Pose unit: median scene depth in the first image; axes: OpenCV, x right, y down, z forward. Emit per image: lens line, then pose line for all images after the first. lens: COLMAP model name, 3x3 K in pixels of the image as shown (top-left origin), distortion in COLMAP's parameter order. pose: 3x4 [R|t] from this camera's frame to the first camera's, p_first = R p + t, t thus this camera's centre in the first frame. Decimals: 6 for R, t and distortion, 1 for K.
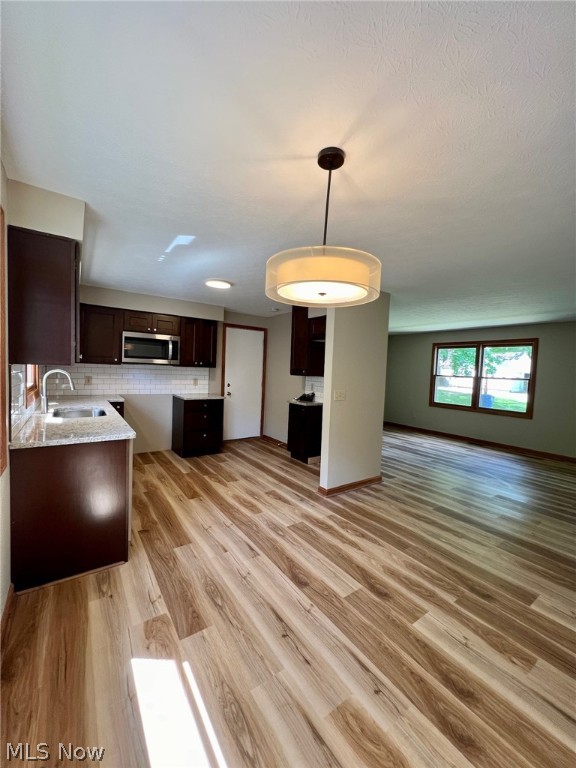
lens RADIAL K [[306.9, 0, 288.4], [0, 306.9, 381.6], [0, 0, 1]] dist [-0.002162, -0.000200]
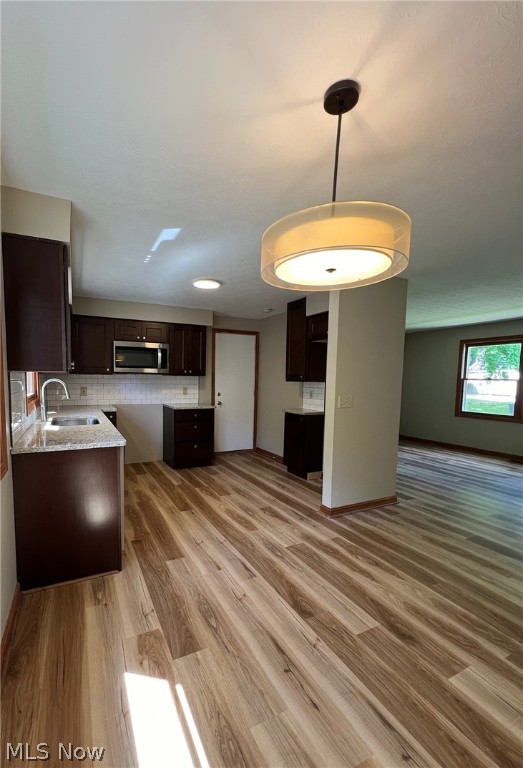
lens RADIAL K [[323.0, 0, 220.4], [0, 323.0, 403.0], [0, 0, 1]] dist [-0.002011, 0.000195]
pose [[0.982381, -0.010824, -0.186576, -0.009748], [0.016450, 0.999455, 0.028635, 0.017143], [0.186164, -0.031200, 0.982023, 0.041491]]
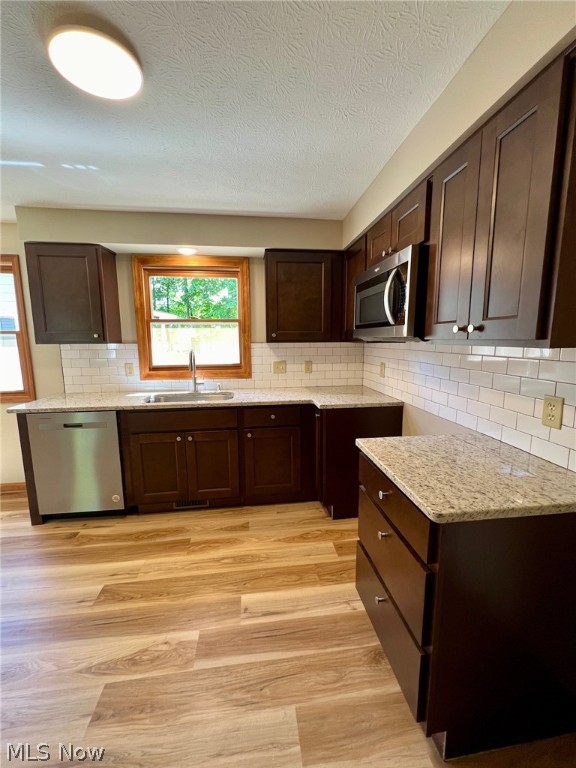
lens RADIAL K [[306.9, 0, 294.0], [0, 306.9, 384.8], [0, 0, 1]] dist [-0.002162, -0.000200]
pose [[-0.460961, 0.092109, -0.882627, -0.028777], [-0.051661, 0.990127, 0.130308, -0.062277], [0.885916, 0.105664, -0.451651, 1.514891]]
